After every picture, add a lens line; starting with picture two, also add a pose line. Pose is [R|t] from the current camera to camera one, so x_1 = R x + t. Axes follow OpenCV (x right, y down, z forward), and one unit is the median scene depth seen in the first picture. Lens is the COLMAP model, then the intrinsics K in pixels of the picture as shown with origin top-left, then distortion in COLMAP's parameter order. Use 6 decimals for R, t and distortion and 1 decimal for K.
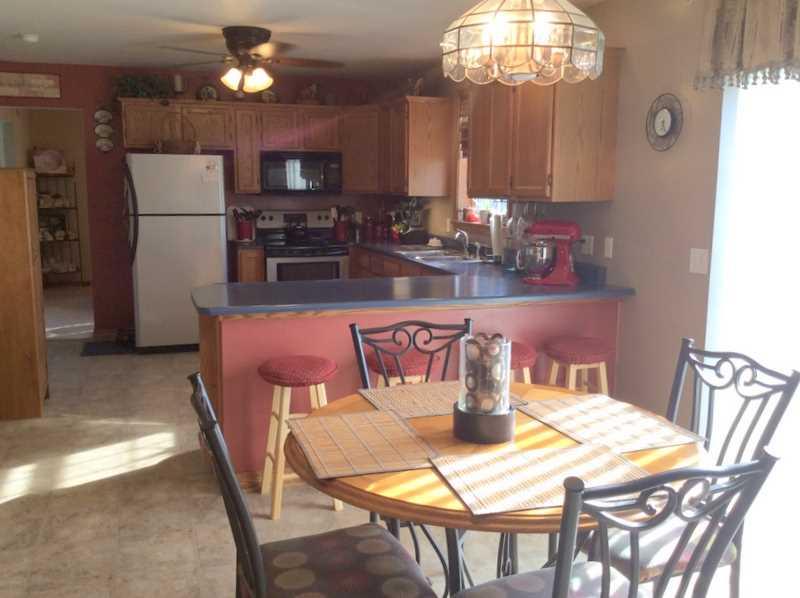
lens RADIAL K [[763.5, 0, 400.0], [0, 763.5, 299.0], [0, 0, 1]] dist [0.148305, -0.319422]
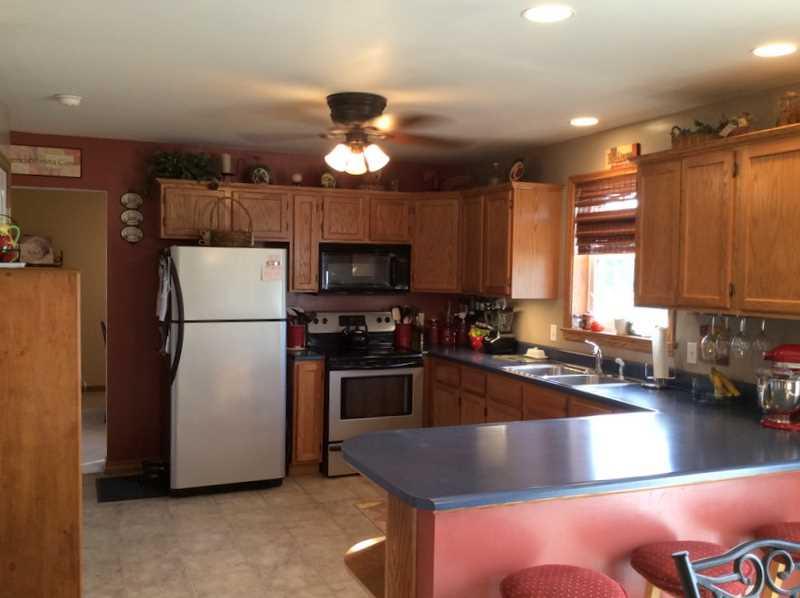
lens RADIAL K [[763.5, 0, 400.0], [0, 763.5, 299.0], [0, 0, 1]] dist [0.148305, -0.319422]
pose [[0.997249, 0.006788, 0.073812, -0.163490], [0.001330, 0.993999, -0.109384, -0.041562], [-0.074112, 0.109181, 0.991255, 0.178225]]
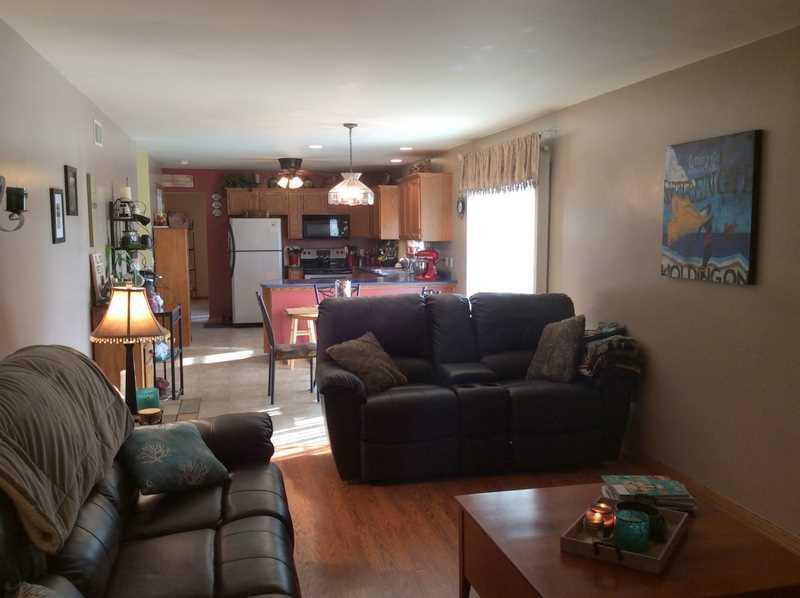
lens RADIAL K [[723.4, 0, 400.0], [0, 723.4, 299.0], [0, 0, 1]] dist [0.117240, -0.250344]
pose [[0.996168, -0.001904, -0.087442, 0.194555], [-0.002663, 0.998639, -0.052078, 0.089876], [0.087422, 0.052111, 0.994807, -0.652308]]
